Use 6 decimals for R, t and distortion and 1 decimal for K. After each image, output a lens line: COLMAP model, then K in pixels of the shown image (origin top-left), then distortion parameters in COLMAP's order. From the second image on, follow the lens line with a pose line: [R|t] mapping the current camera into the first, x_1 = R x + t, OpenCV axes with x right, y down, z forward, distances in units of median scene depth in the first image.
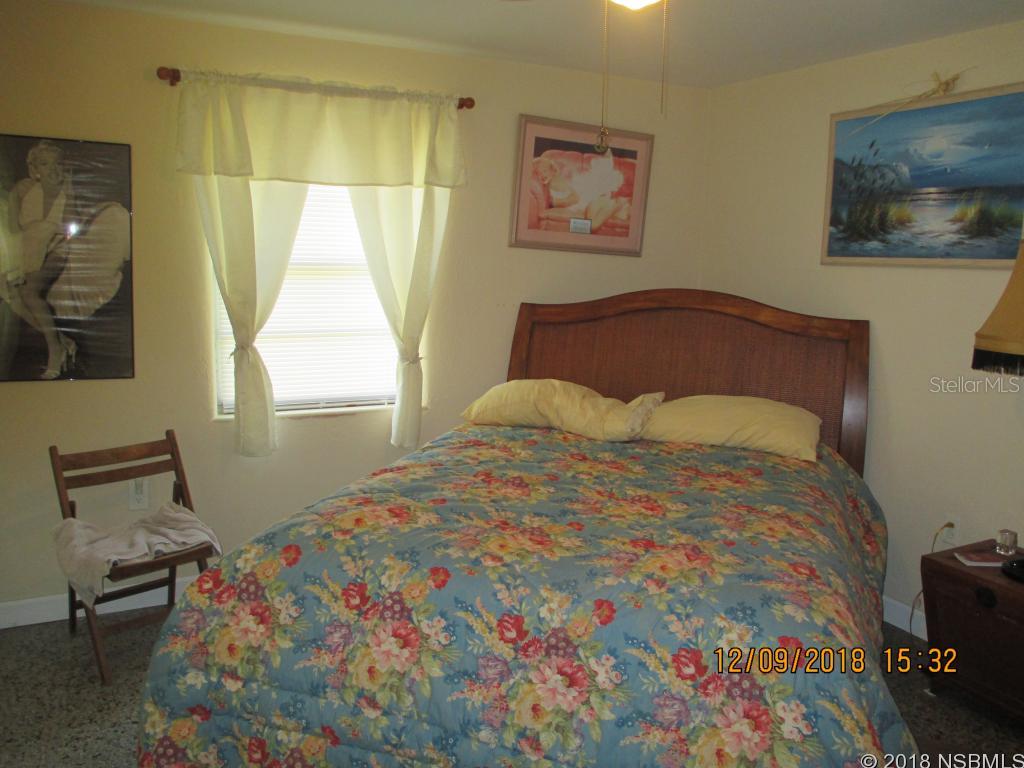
lens RADIAL K [[848.2, 0, 511.5], [0, 848.2, 376.1], [0, 0, 1]] dist [-0.030910, 0.000354]
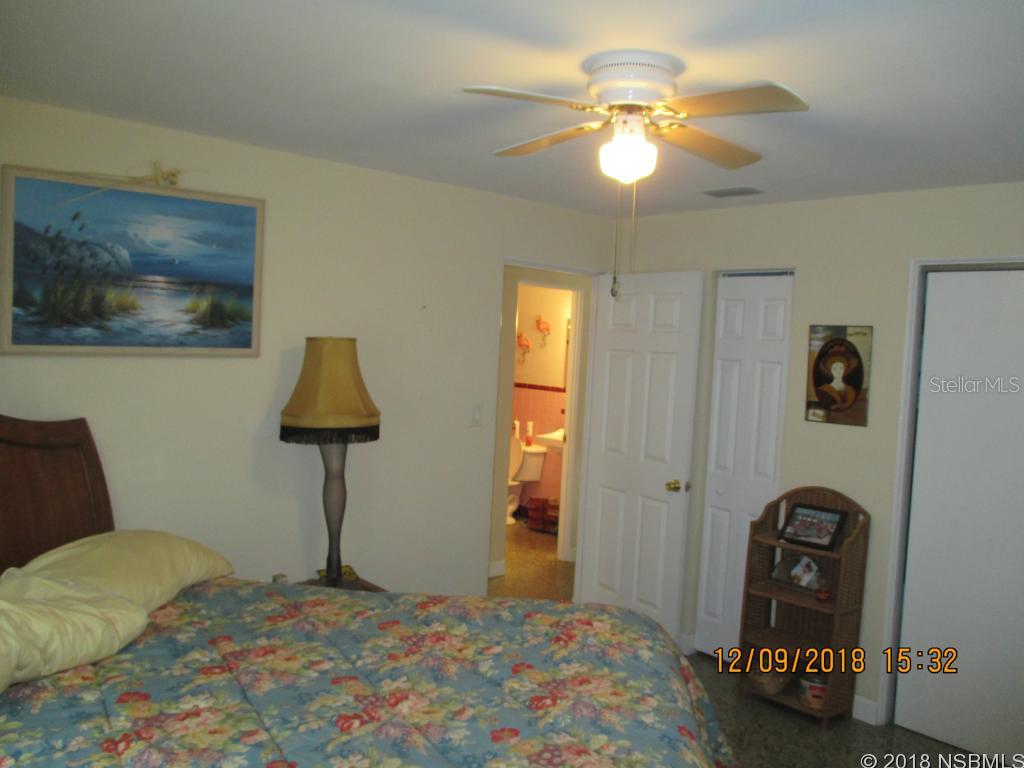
lens RADIAL K [[848.2, 0, 513.4], [0, 848.2, 390.9], [0, 0, 1]] dist [-0.030910, 0.000354]
pose [[-0.283097, -0.052871, 0.957633, -0.559368], [0.124287, 0.988038, 0.091292, -0.125707], [-0.951004, 0.144866, -0.273140, 0.867288]]
